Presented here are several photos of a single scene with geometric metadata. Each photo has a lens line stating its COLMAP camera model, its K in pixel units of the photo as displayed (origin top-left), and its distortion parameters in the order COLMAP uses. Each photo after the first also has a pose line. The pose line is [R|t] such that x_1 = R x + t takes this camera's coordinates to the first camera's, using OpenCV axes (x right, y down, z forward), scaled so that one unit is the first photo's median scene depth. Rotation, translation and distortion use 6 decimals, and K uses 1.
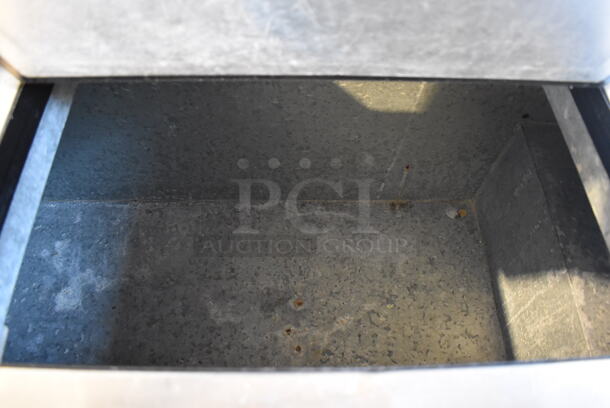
lens RADIAL K [[439.7, 0, 305.0], [0, 439.7, 204.0], [0, 0, 1]] dist [-0.063485, -0.001497]
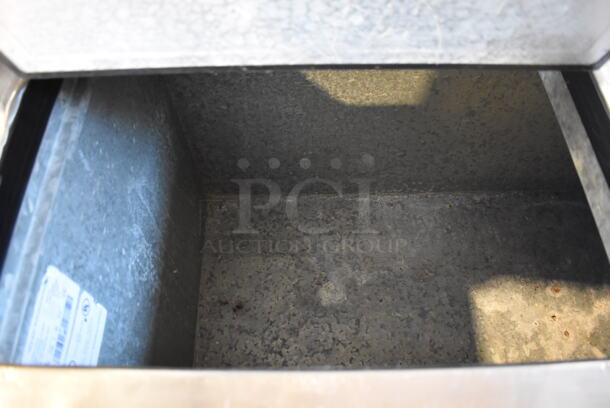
lens RADIAL K [[465.0, 0, 305.4], [0, 465.0, 213.6], [0, 0, 1]] dist [-0.060025, -0.000549]
pose [[0.999783, -0.020618, -0.003056, -0.588170], [0.020691, 0.999450, 0.025917, 0.007348], [0.002520, -0.025974, 0.999659, -0.062187]]
